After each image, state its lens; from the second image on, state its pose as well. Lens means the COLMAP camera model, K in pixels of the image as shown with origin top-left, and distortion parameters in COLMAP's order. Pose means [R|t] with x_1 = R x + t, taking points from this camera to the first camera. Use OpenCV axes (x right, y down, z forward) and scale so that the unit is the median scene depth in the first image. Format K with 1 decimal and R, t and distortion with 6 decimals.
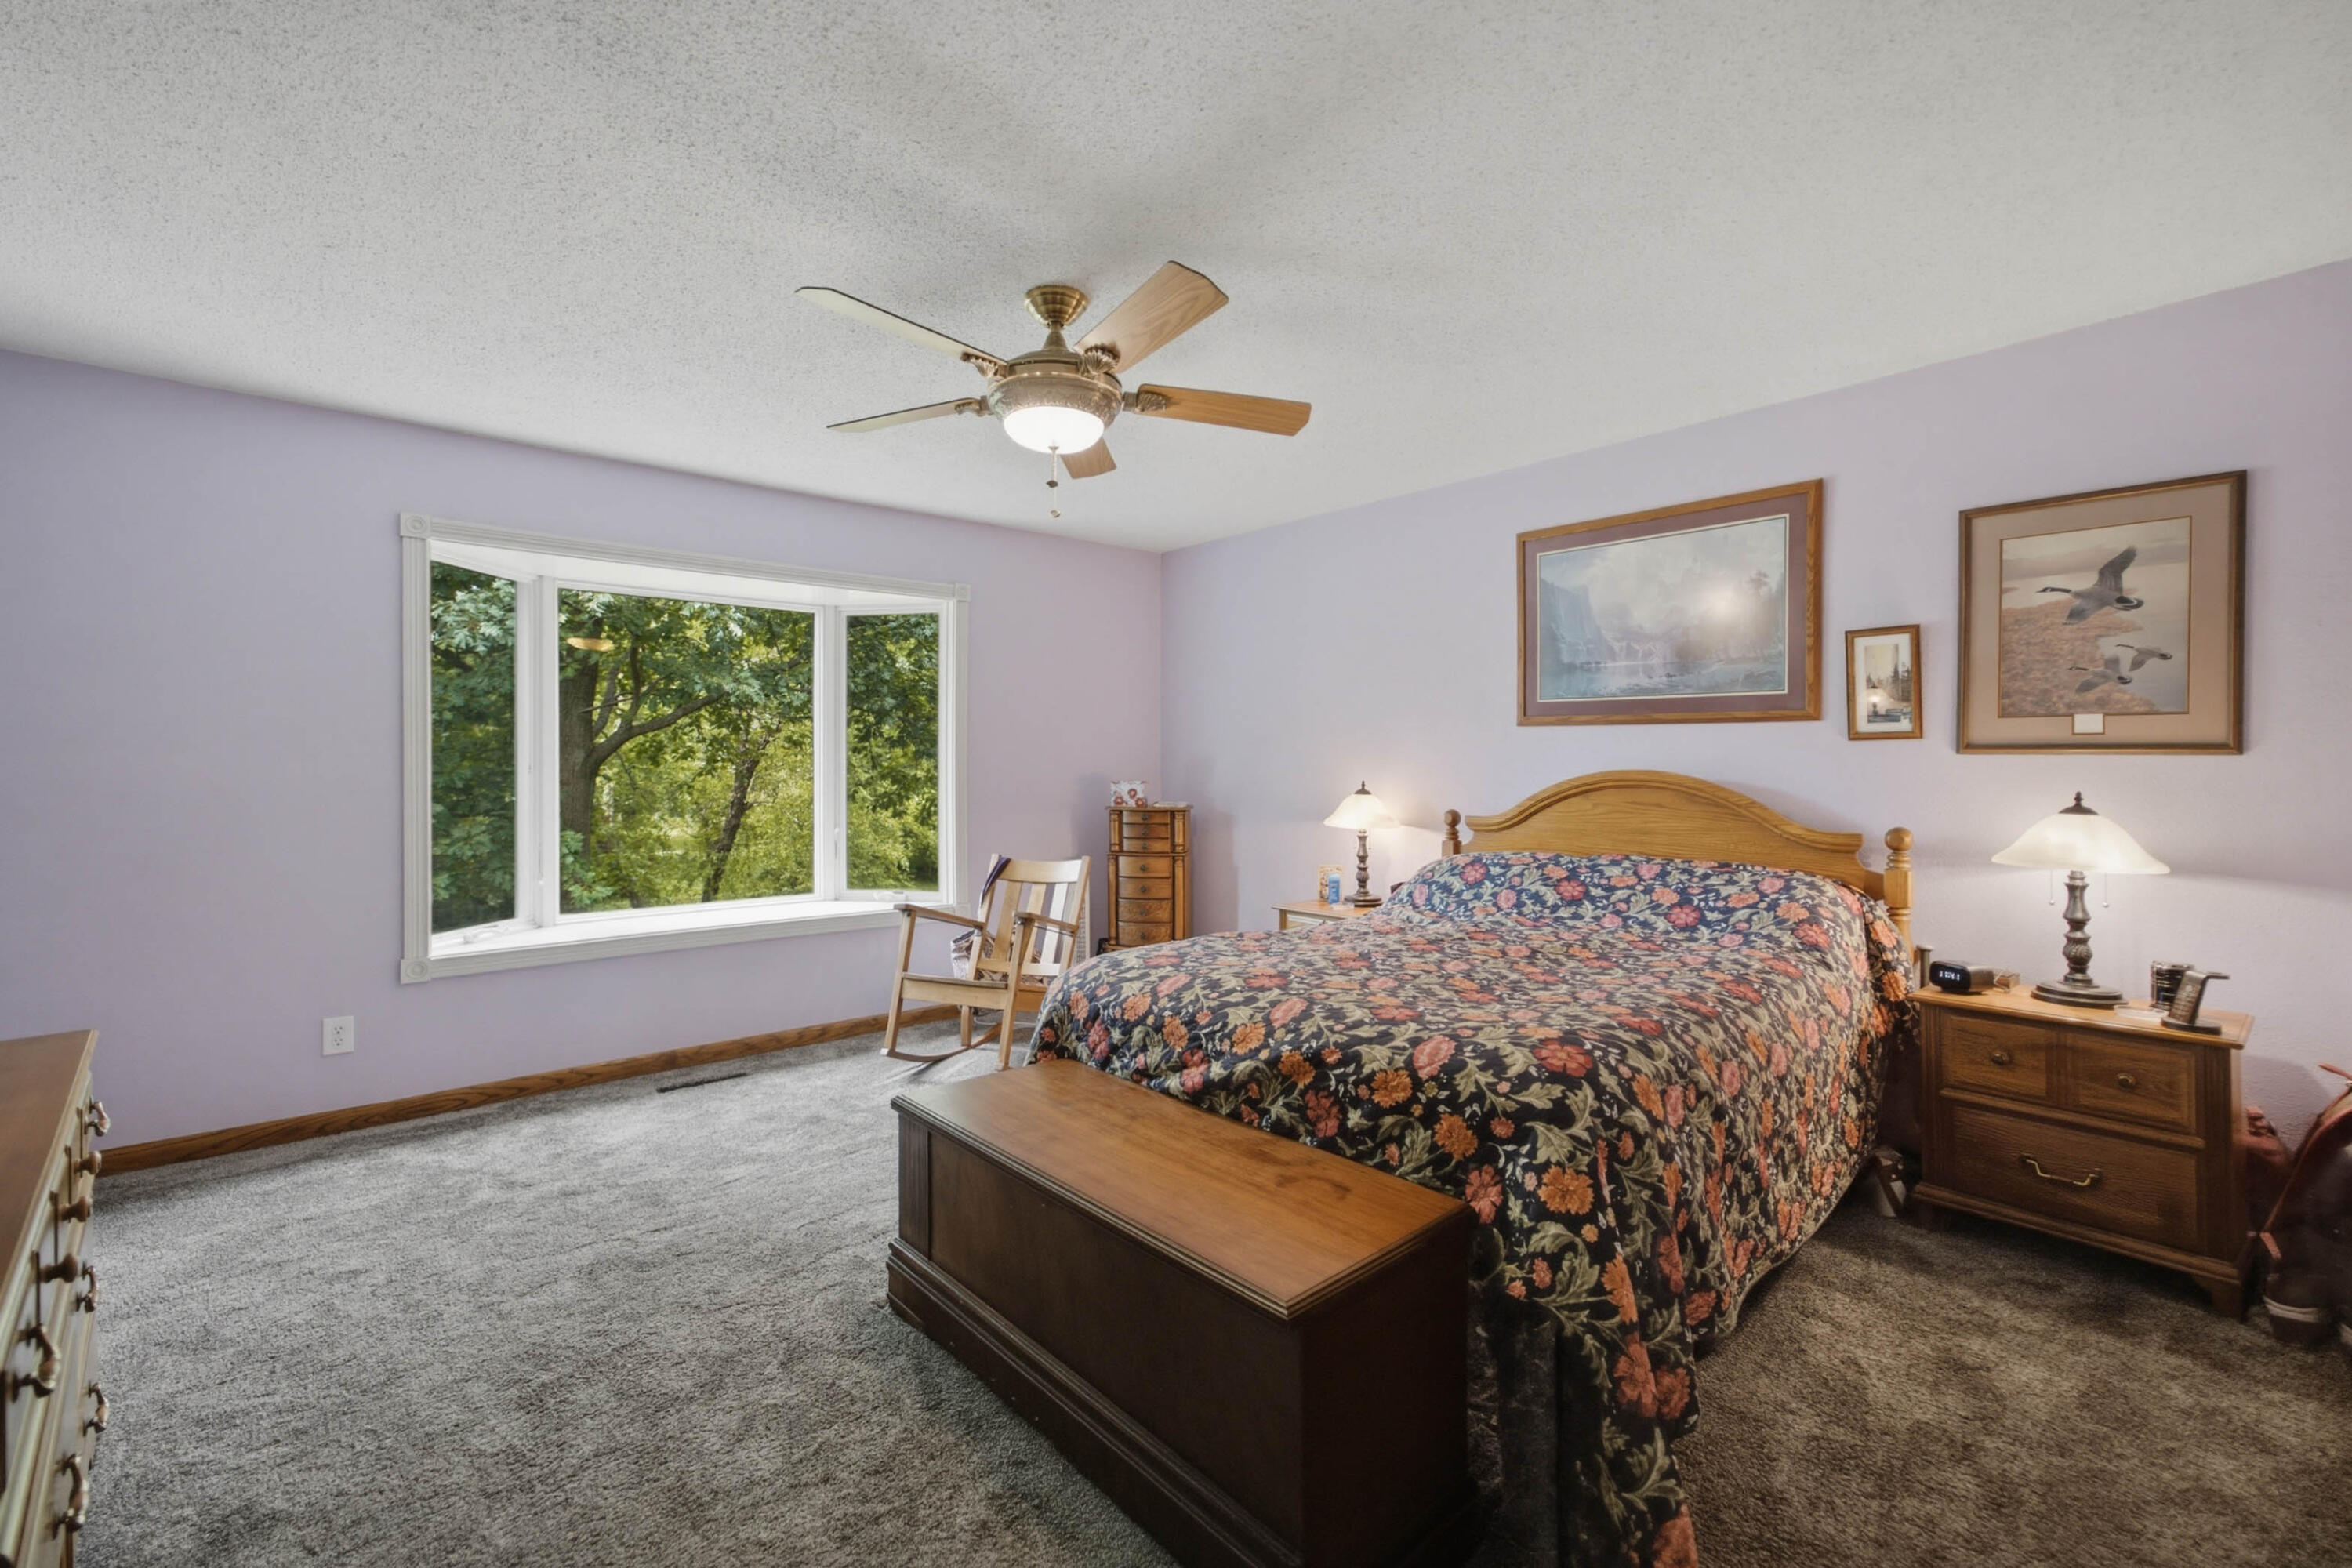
lens RADIAL K [[973.2, 0, 1176.0], [0, 973.2, 784.0], [0, 0, 1]] dist [0.000127, 0.000159]
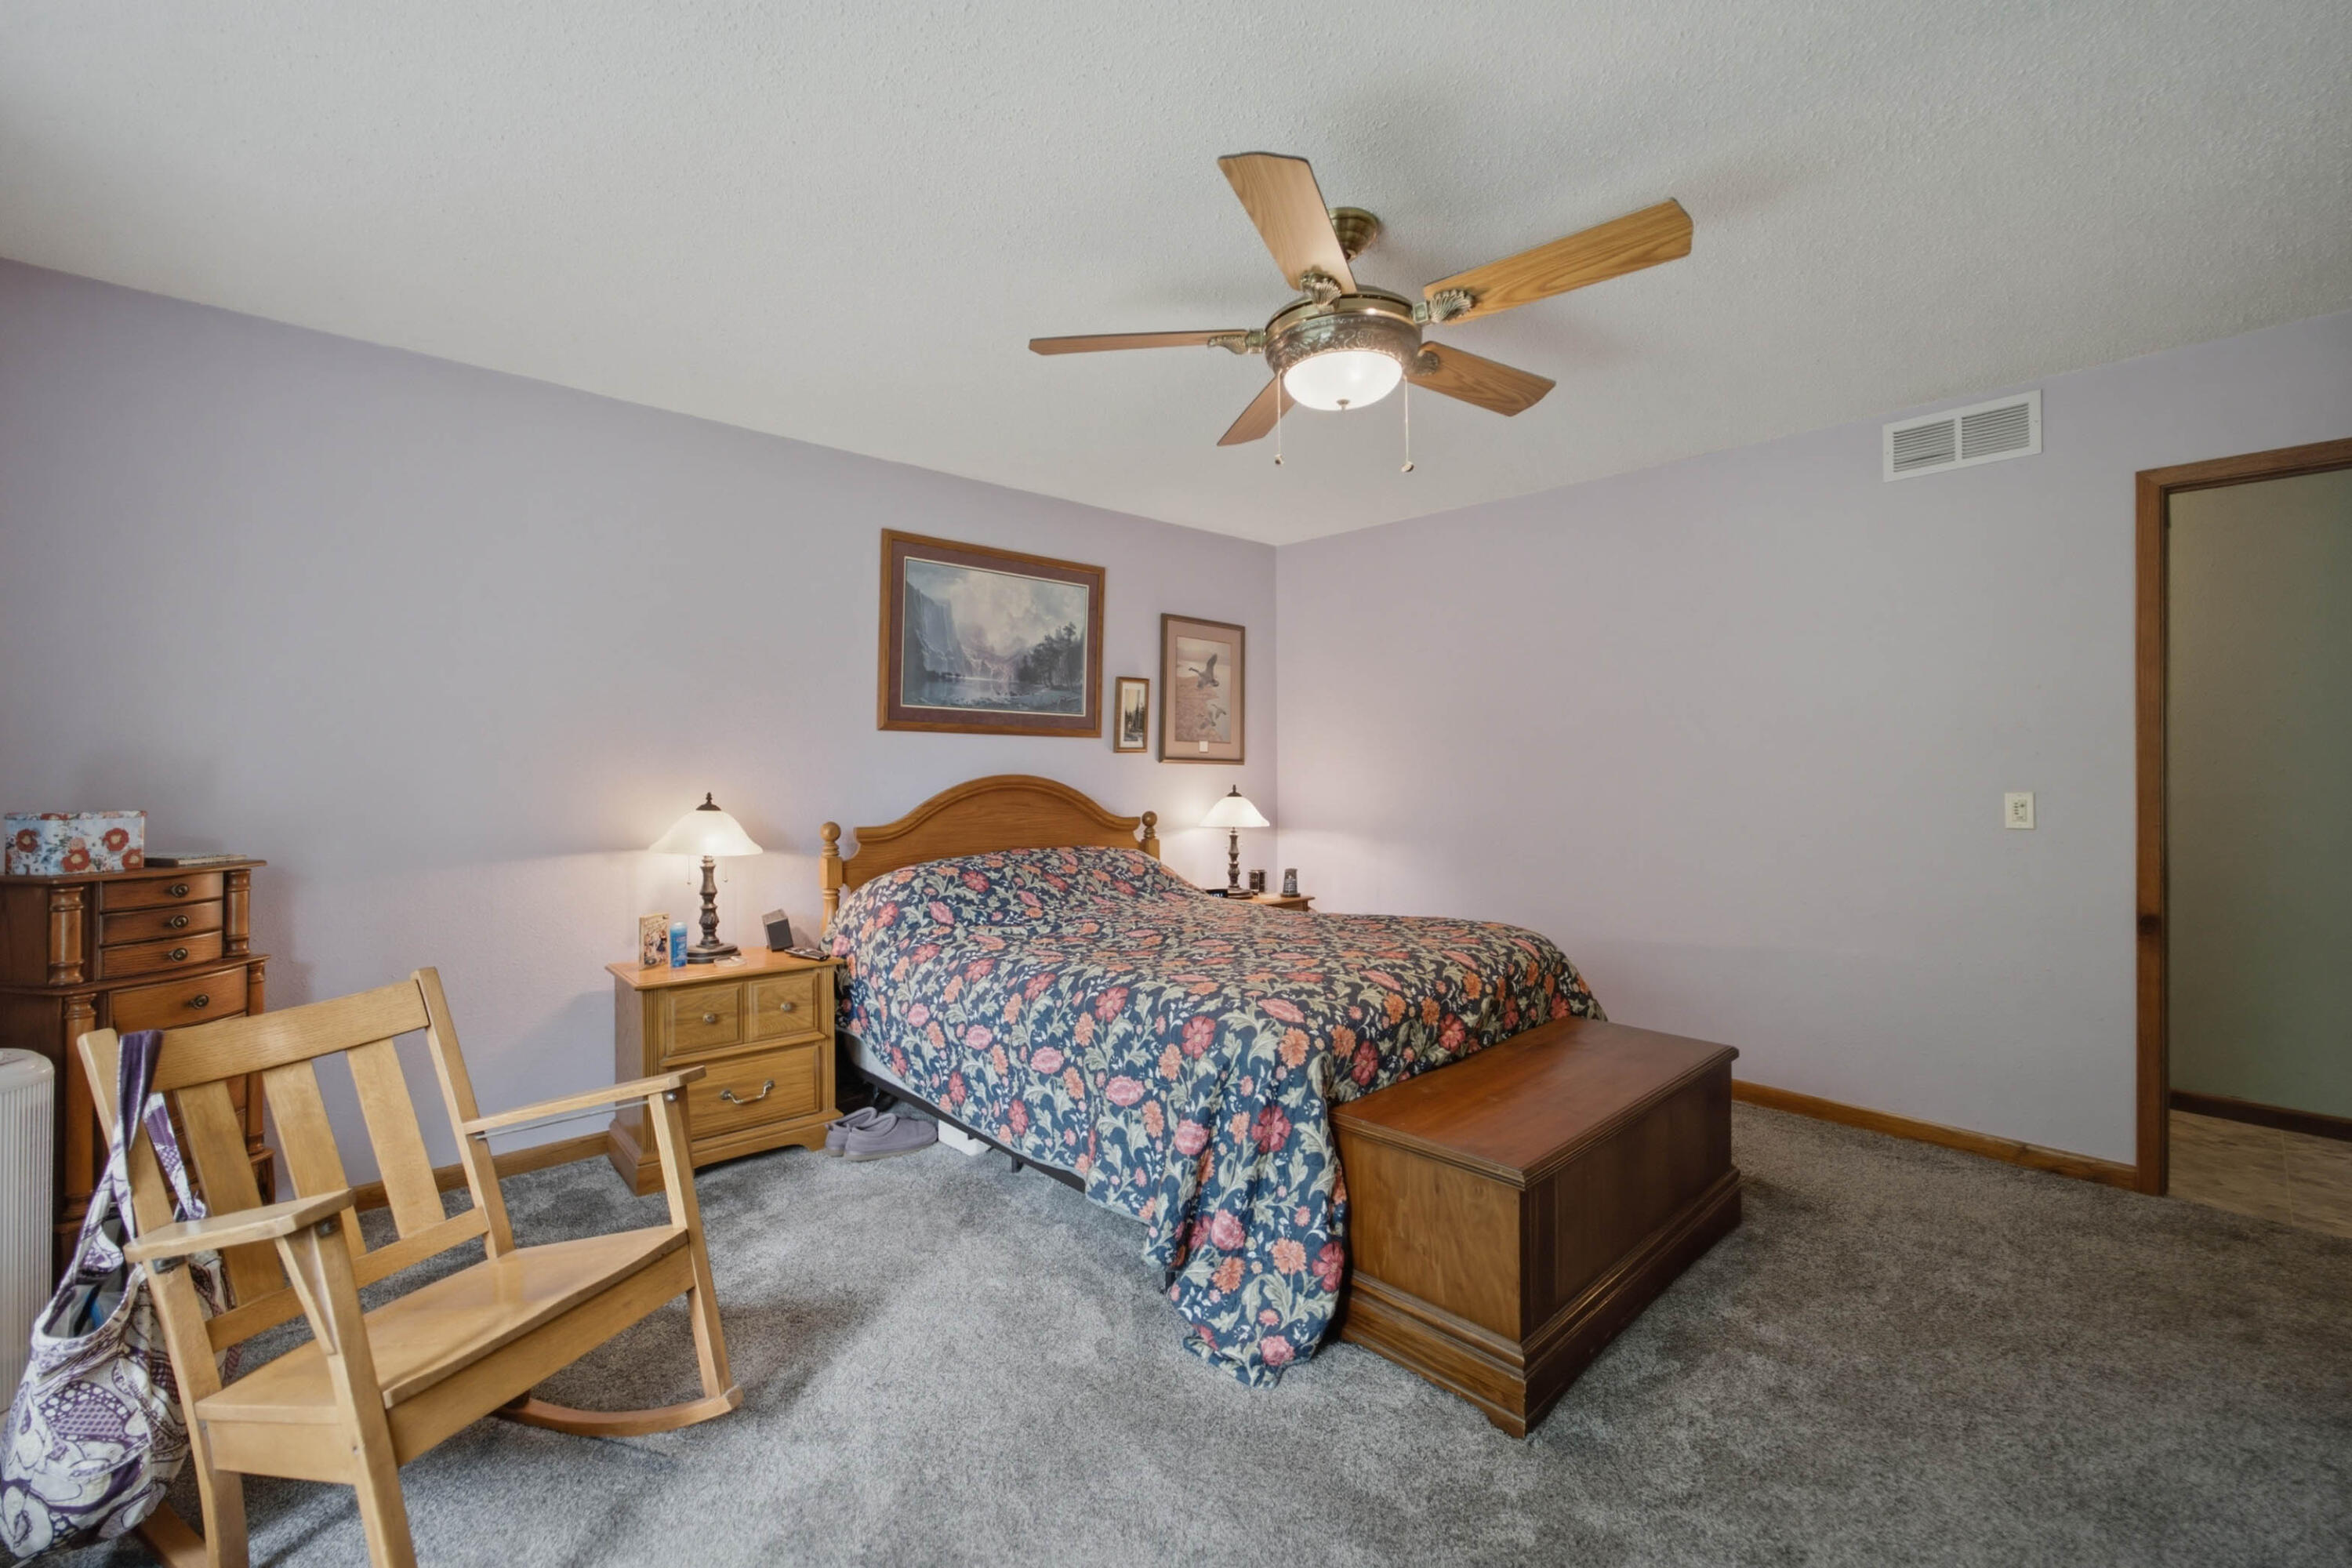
lens RADIAL K [[999.2, 0, 1176.0], [0, 999.2, 784.0], [0, 0, 1]] dist [-0.079574, 0.000119]
pose [[-0.011766, -0.014721, 0.999822, -0.692137], [0.023779, 0.999605, 0.014998, -0.015670], [-0.999648, 0.023951, -0.011412, 0.804054]]
